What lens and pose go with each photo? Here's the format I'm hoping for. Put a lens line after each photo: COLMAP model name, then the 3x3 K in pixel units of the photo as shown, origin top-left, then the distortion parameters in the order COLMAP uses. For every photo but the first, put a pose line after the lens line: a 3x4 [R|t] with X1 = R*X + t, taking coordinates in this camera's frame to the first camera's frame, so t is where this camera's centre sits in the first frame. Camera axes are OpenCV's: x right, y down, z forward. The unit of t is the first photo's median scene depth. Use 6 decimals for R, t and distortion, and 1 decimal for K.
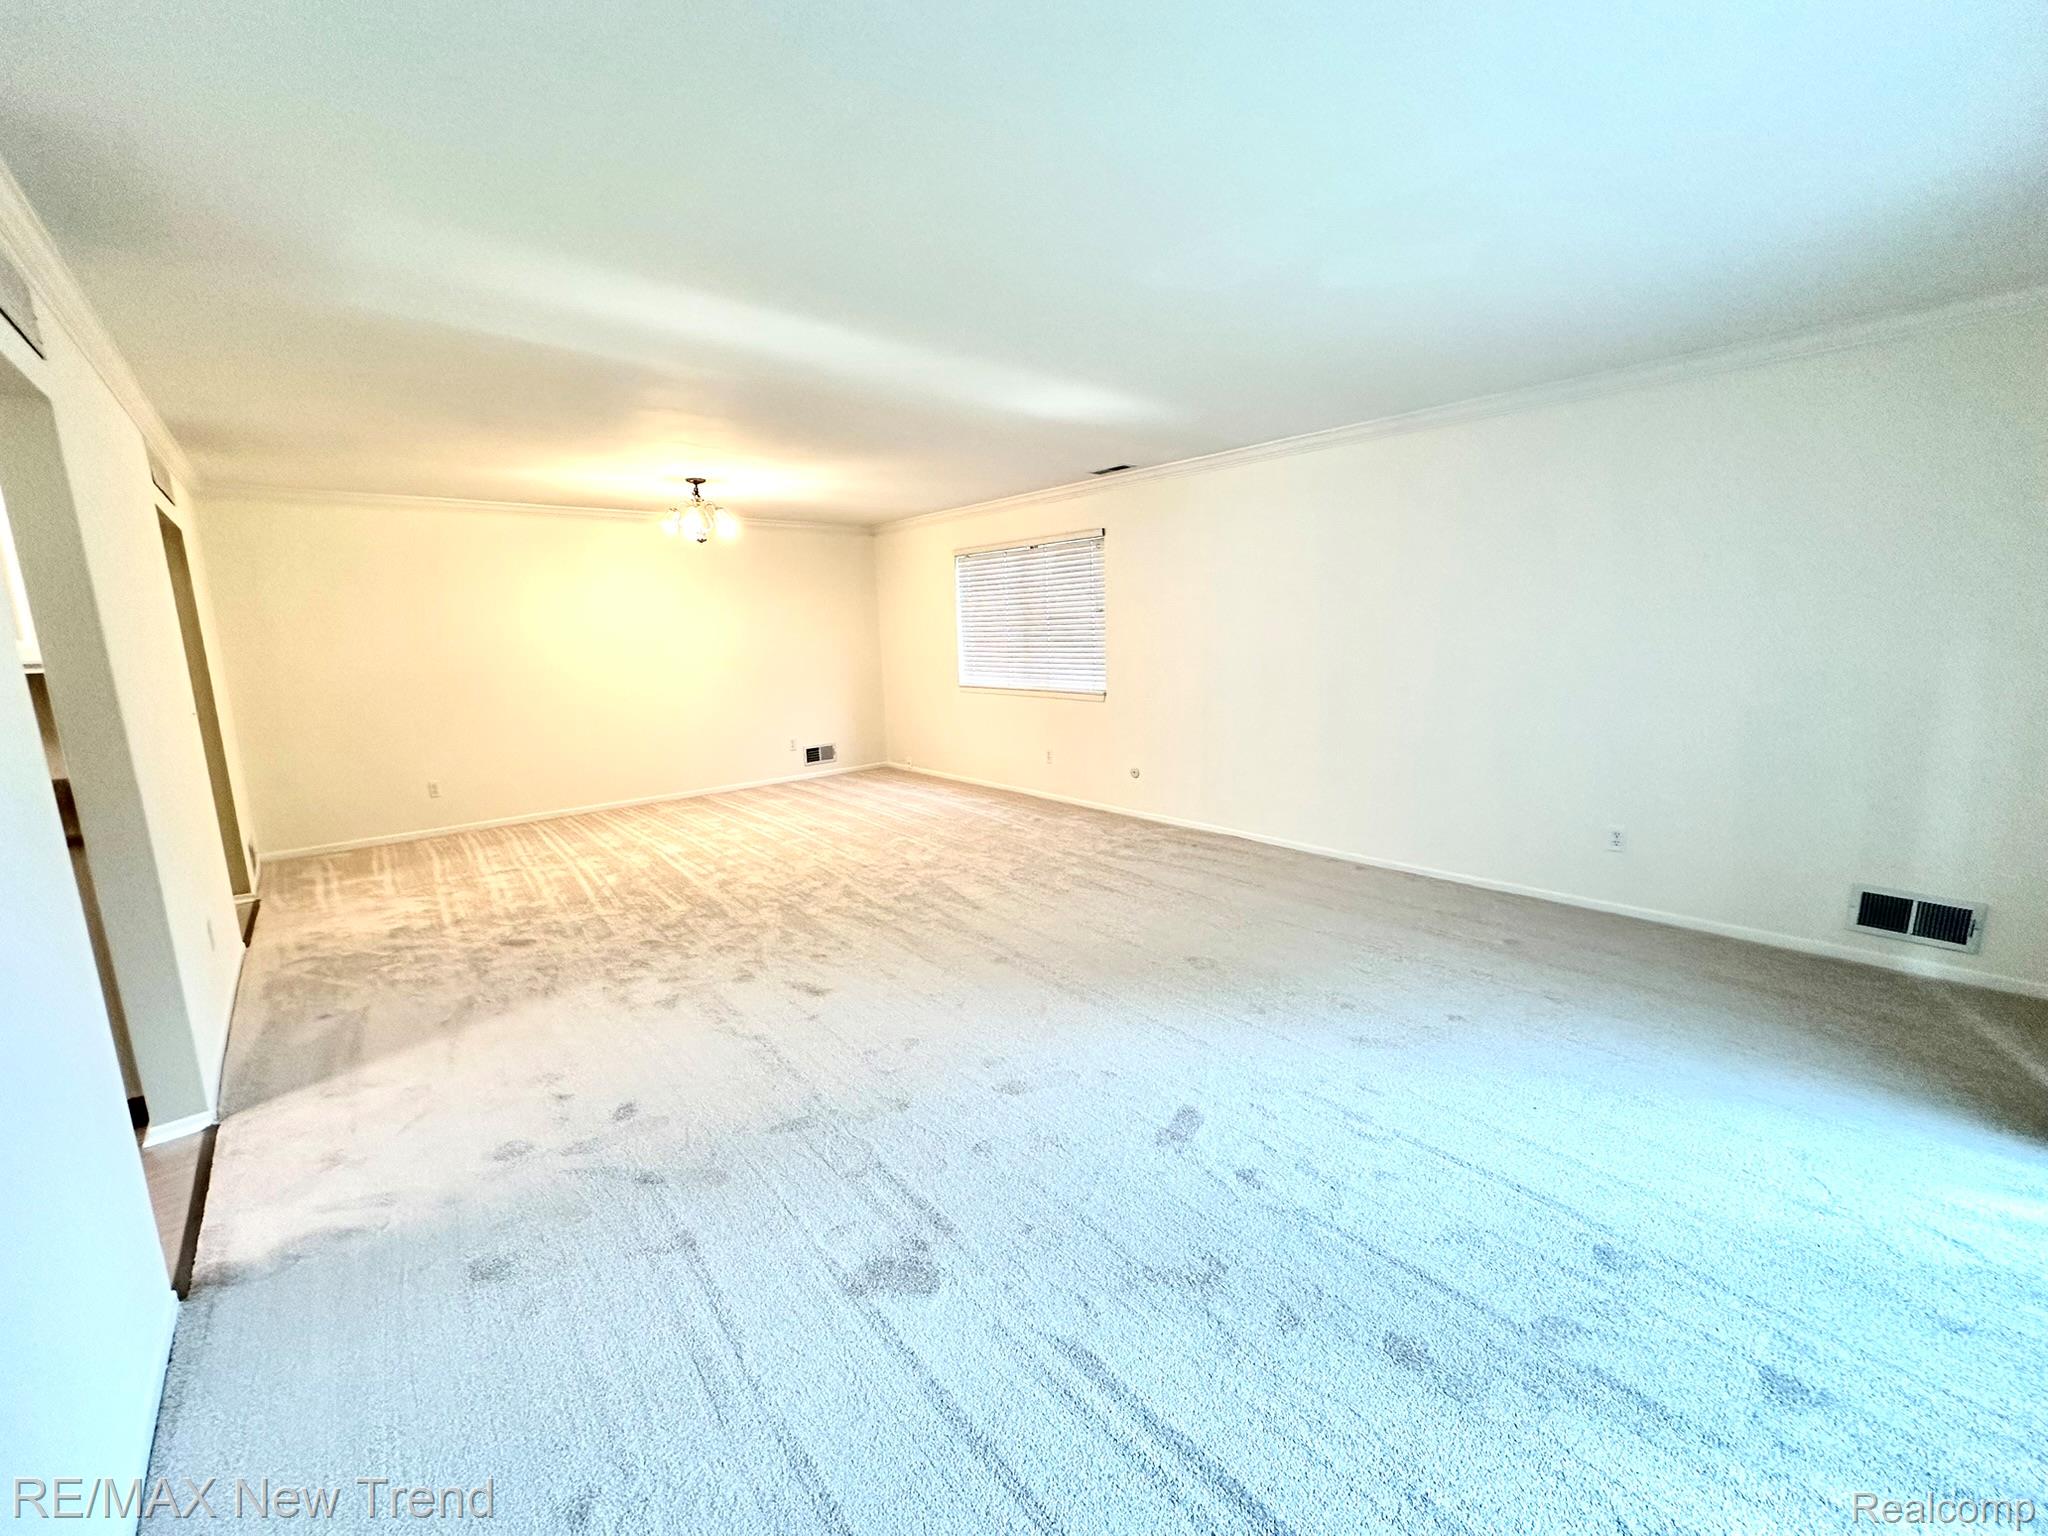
lens RADIAL K [[801.2, 0, 1033.5], [0, 801.2, 761.0], [0, 0, 1]] dist [-0.003254, -0.000178]
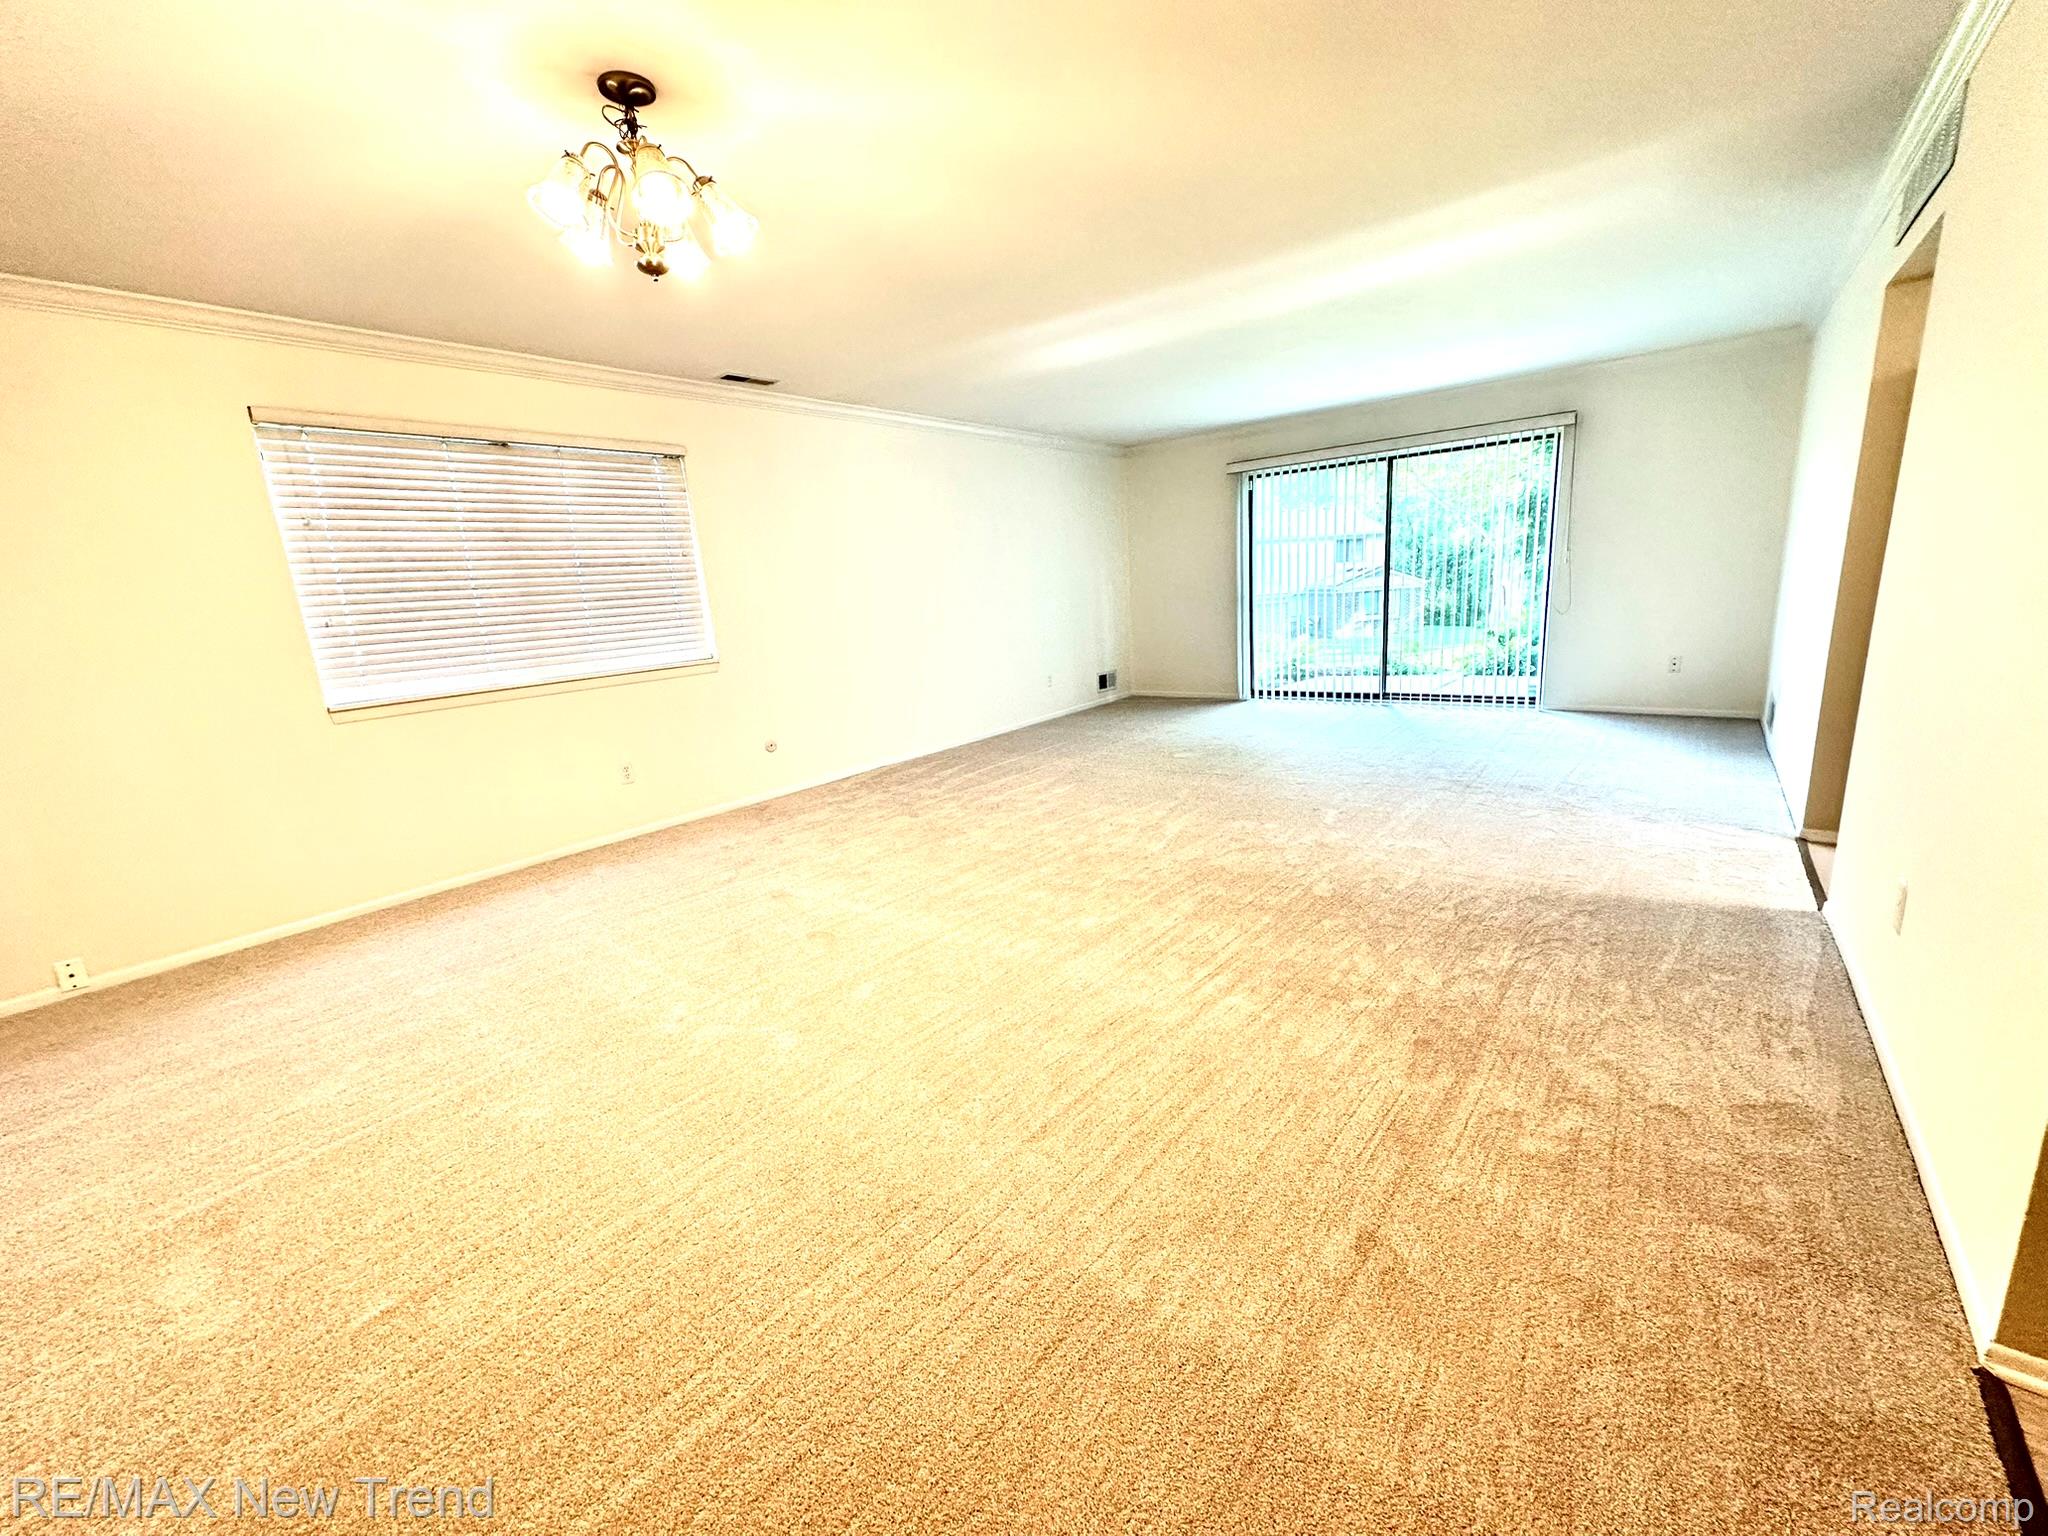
lens RADIAL K [[801.2, 0, 1033.5], [0, 801.2, 761.0], [0, 0, 1]] dist [-0.003254, -0.000178]
pose [[-0.158245, -0.183024, 0.970289, -0.852022], [0.226952, 0.949619, 0.216139, -0.103889], [-0.960964, 0.254412, -0.108735, 0.929430]]
